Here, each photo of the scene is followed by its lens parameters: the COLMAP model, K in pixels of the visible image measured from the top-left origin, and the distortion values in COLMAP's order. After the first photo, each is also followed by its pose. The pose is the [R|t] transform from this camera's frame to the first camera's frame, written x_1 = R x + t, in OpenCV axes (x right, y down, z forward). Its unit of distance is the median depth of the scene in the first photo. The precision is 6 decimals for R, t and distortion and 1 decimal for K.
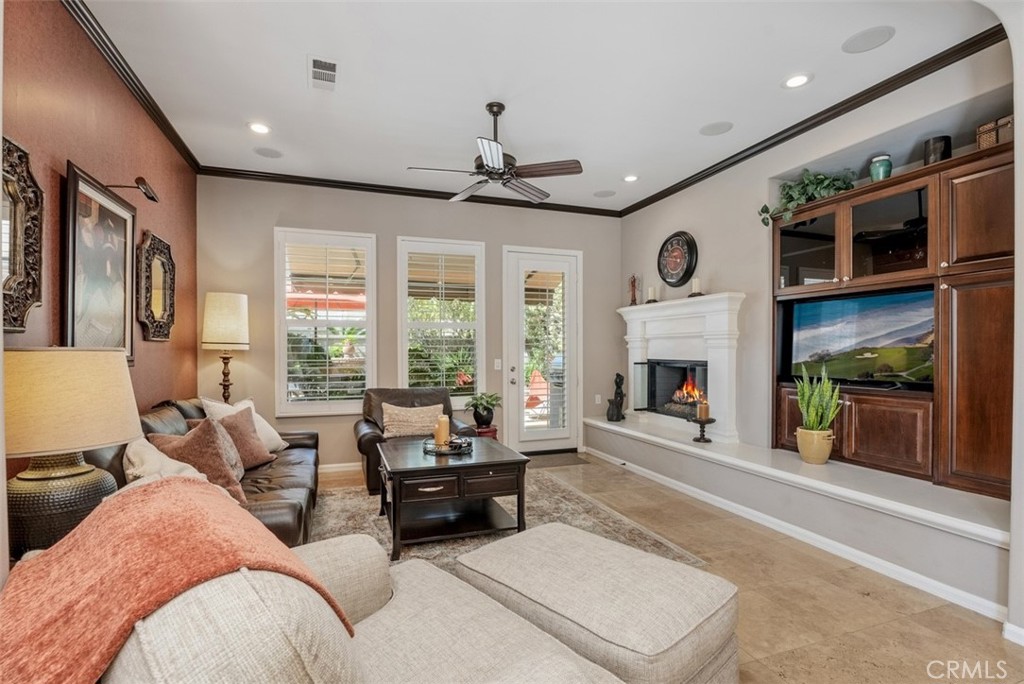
lens RADIAL K [[501.4, 0, 512.0], [0, 501.4, 342.0], [0, 0, 1]] dist [-0.000369, -0.000023]
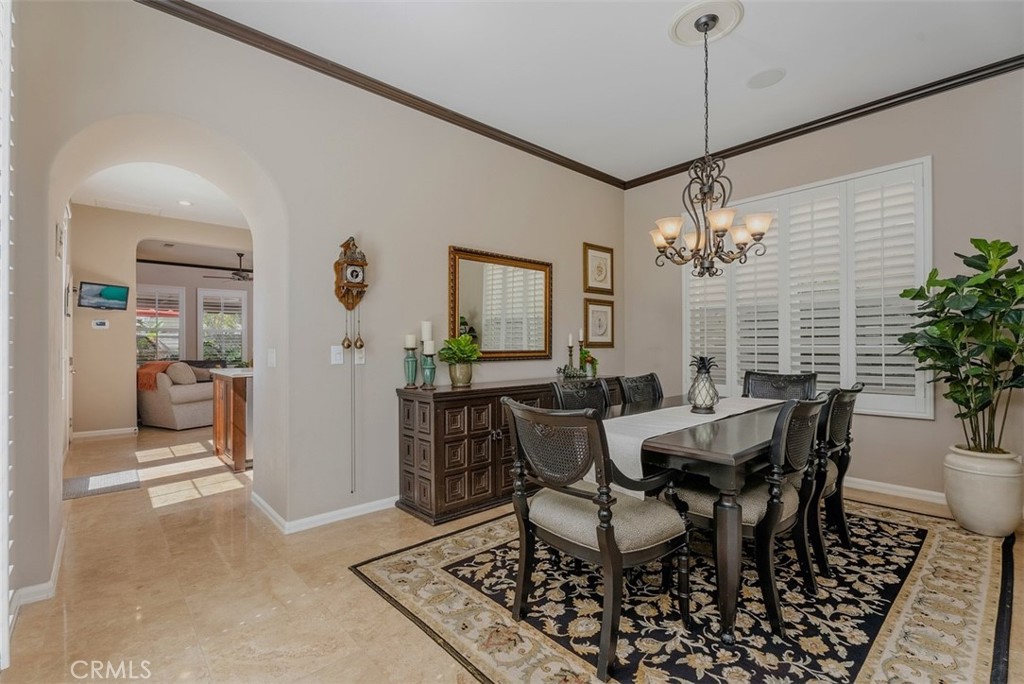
lens RADIAL K [[453.8, 0, 512.0], [0, 453.8, 342.0], [0, 0, 1]] dist [0.002238, 0.000423]
pose [[0.926376, 0.000225, 0.376601, 0.281133], [-0.003725, 0.999956, 0.008566, -0.004365], [-0.376583, -0.009338, 0.926336, -1.296916]]
